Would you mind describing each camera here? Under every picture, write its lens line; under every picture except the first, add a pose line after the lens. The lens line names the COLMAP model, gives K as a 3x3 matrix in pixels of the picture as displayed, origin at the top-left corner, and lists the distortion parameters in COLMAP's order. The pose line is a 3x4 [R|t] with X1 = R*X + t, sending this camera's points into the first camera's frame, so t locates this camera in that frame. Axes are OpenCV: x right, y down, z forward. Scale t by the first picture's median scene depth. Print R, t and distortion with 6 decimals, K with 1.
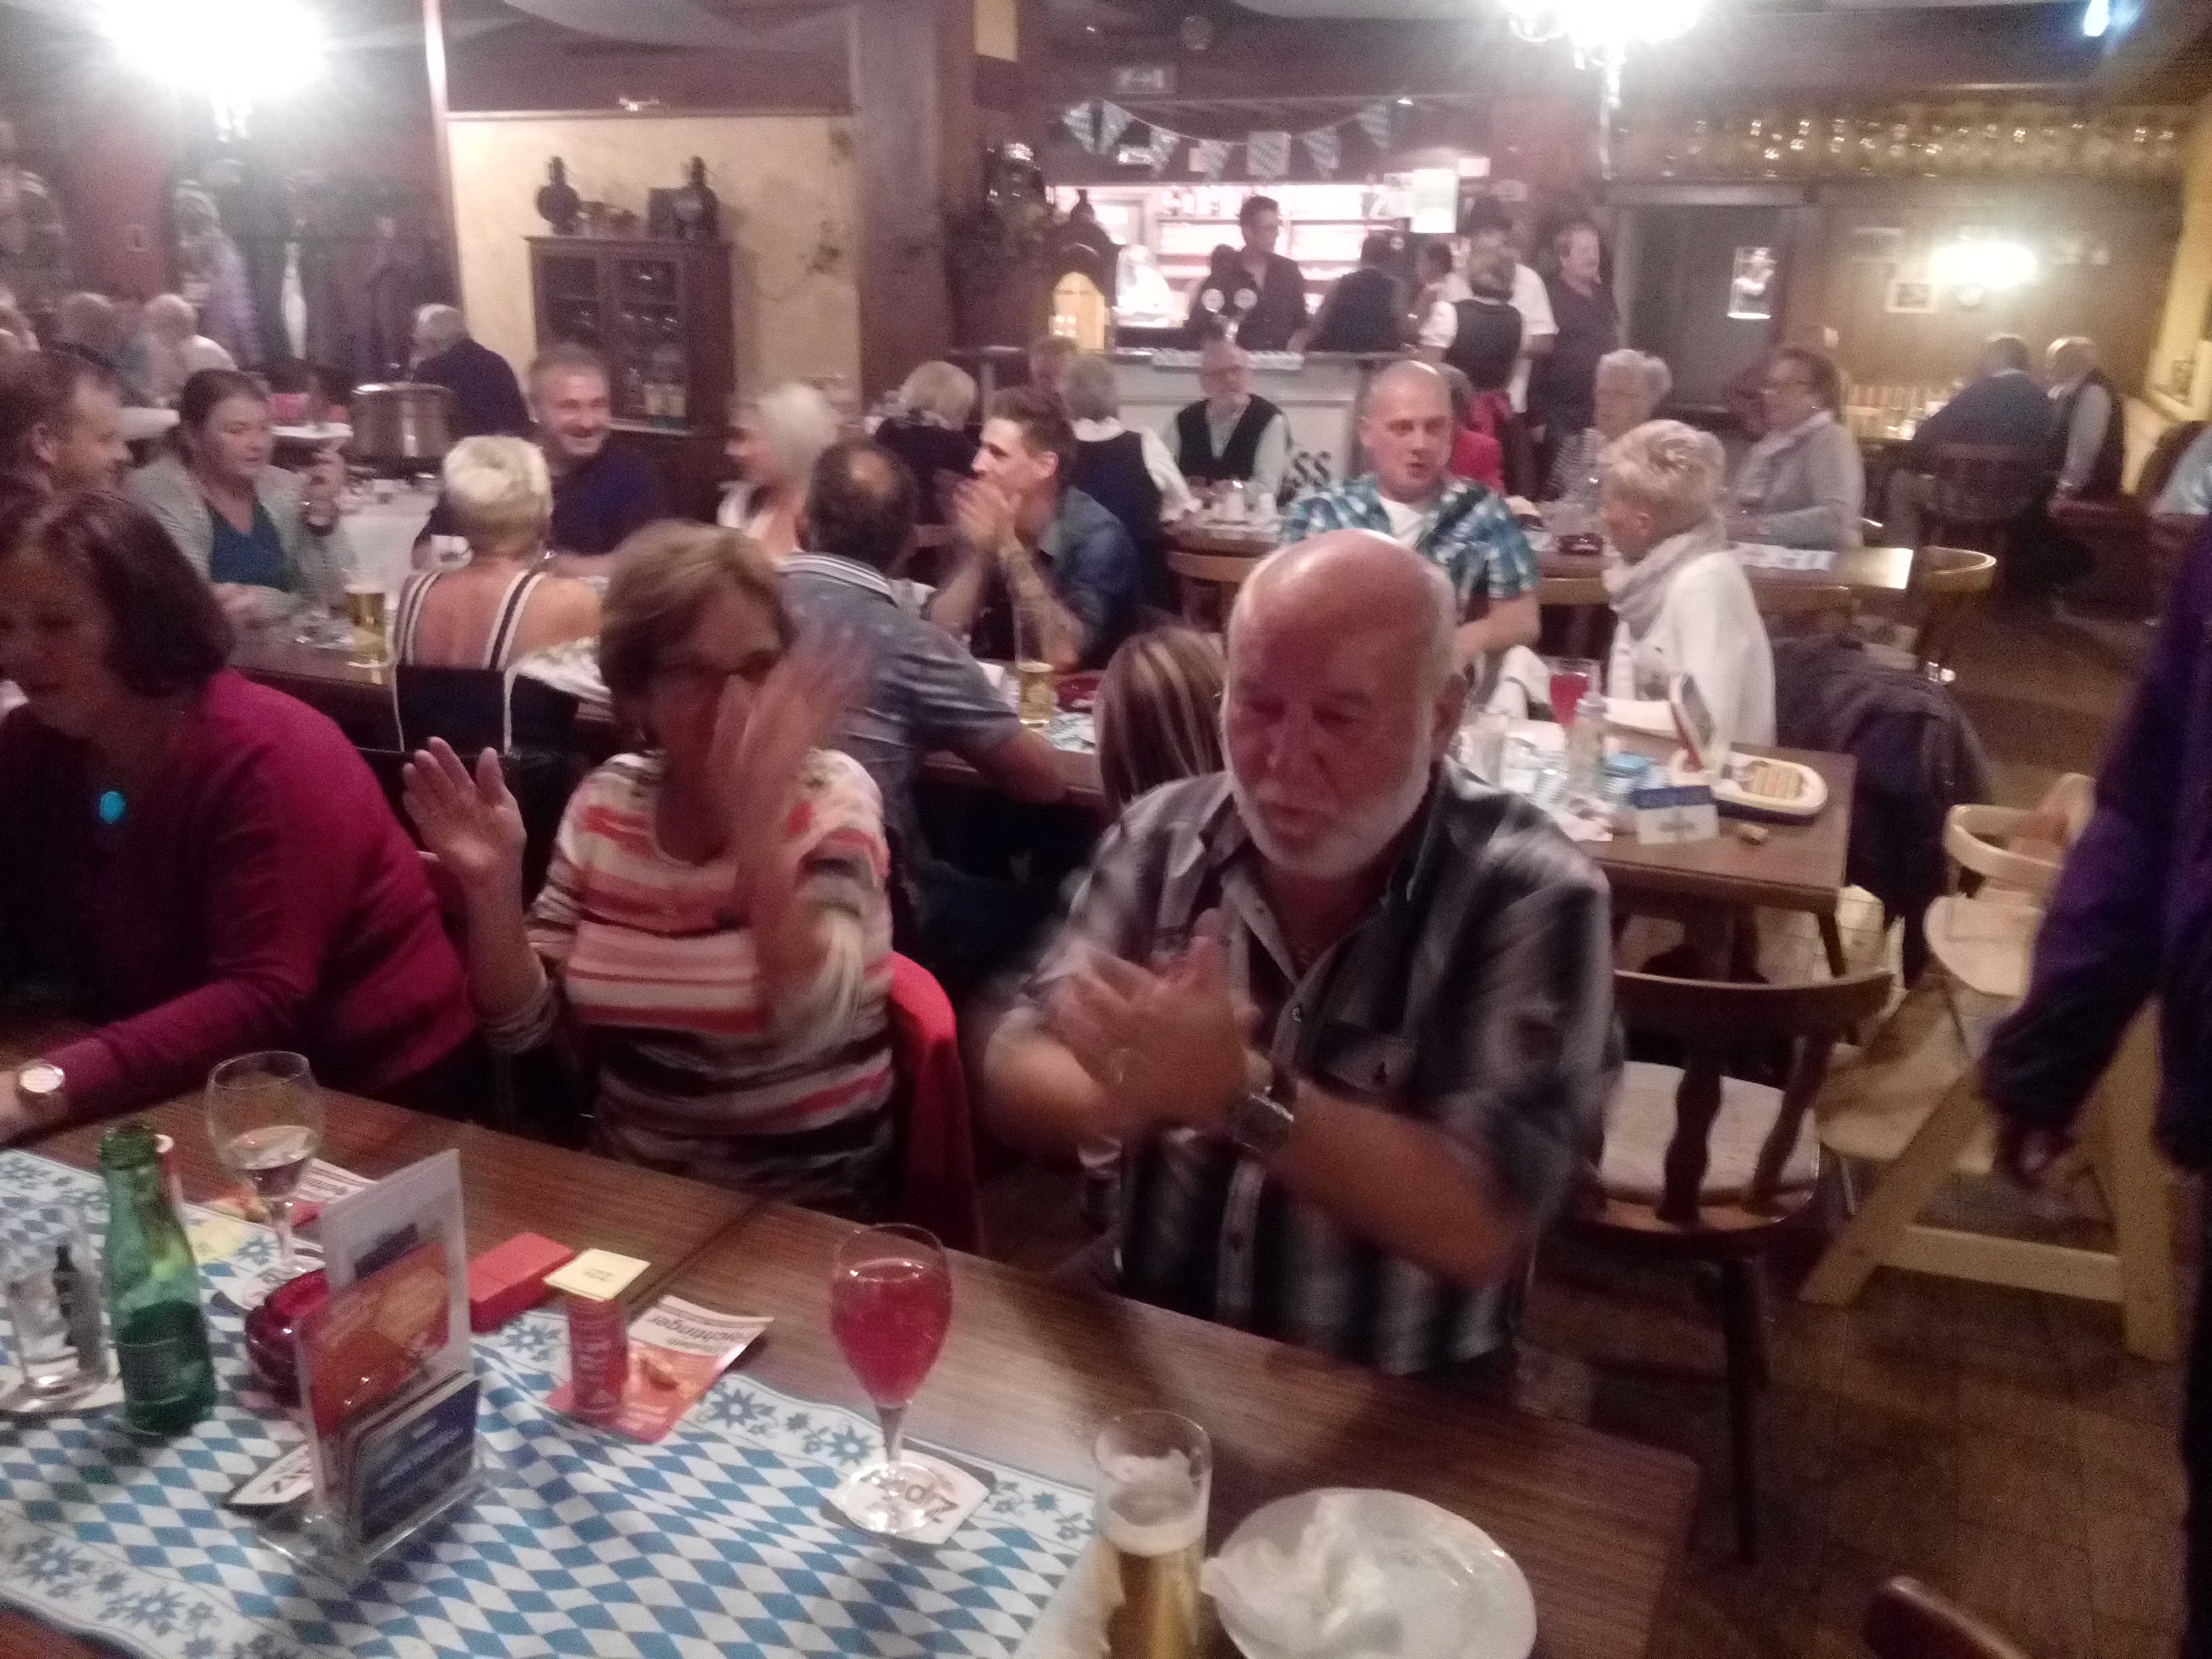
lens RADIAL K [[1785.6, 0, 1108.3], [0, 1785.6, 830.1], [0, 0, 1]] dist [0.003048, -0.001793]
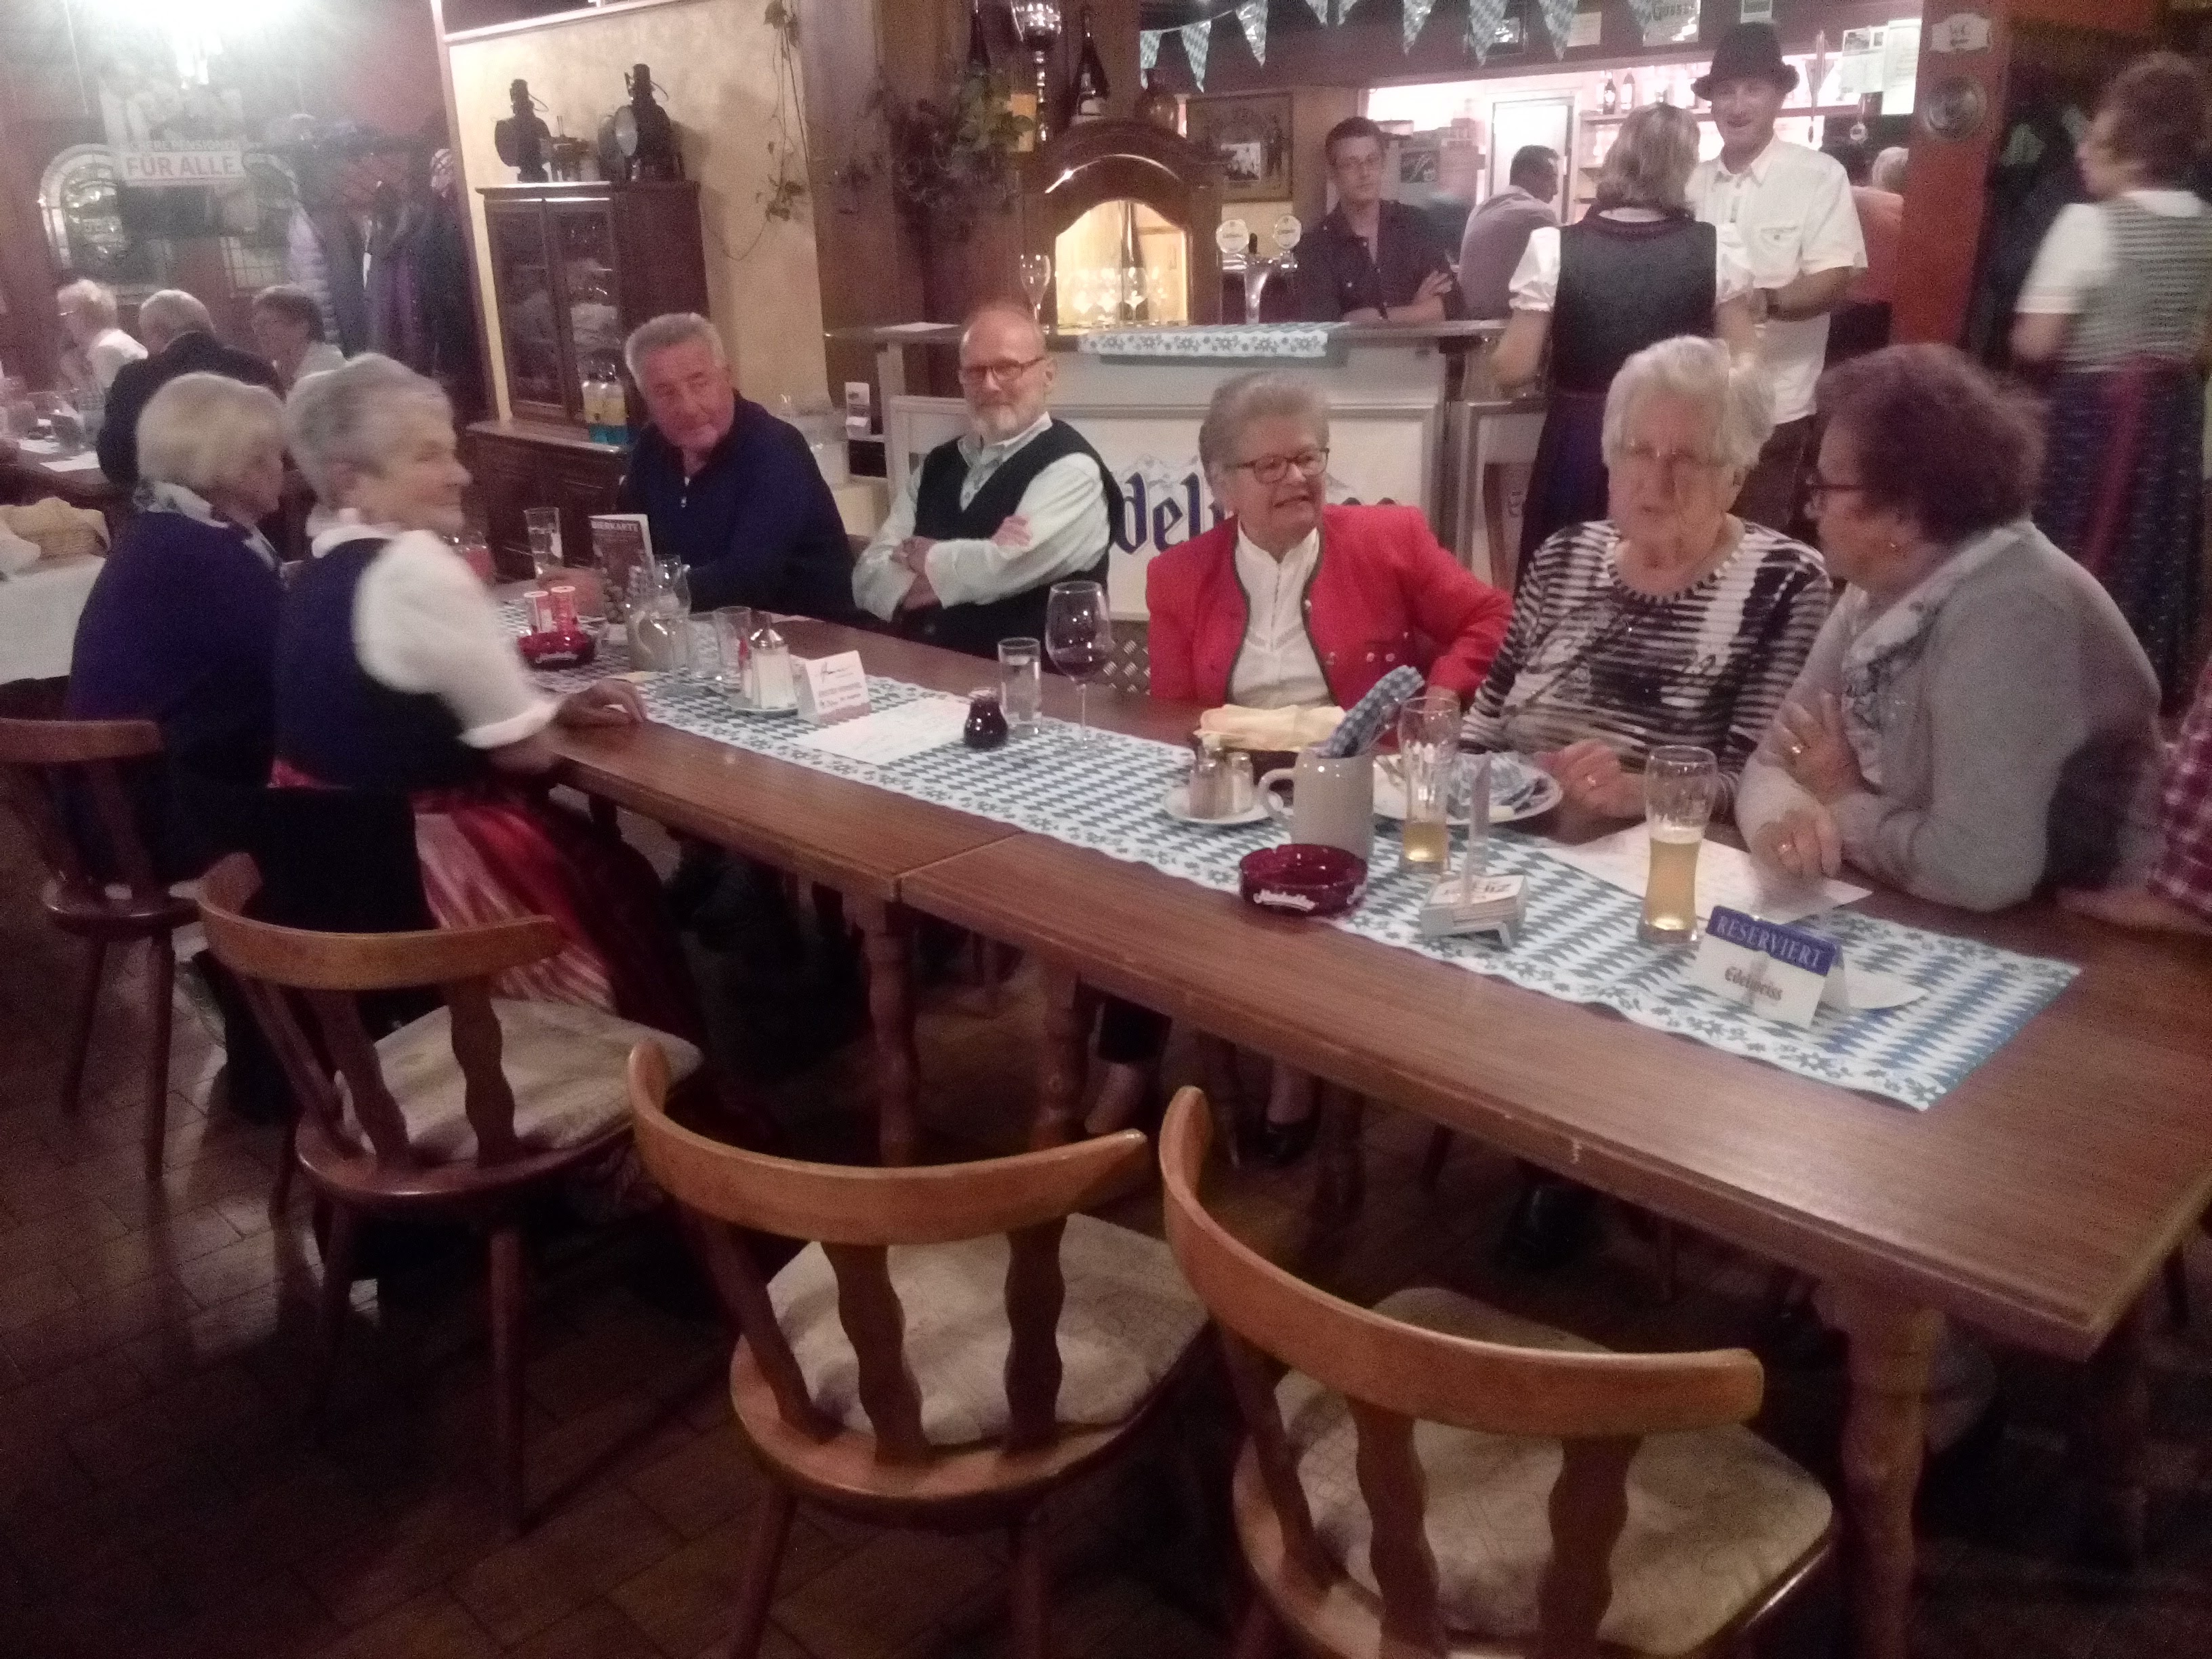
lens RADIAL K [[1785.6, 0, 1105.7], [0, 1785.6, 827.5], [0, 0, 1]] dist [0.003048, -0.001793]
pose [[0.945306, 0.062567, -0.320127, 0.193923], [-0.052093, 0.997793, 0.041187, -0.107186], [0.321997, -0.022258, 0.946479, 0.365358]]
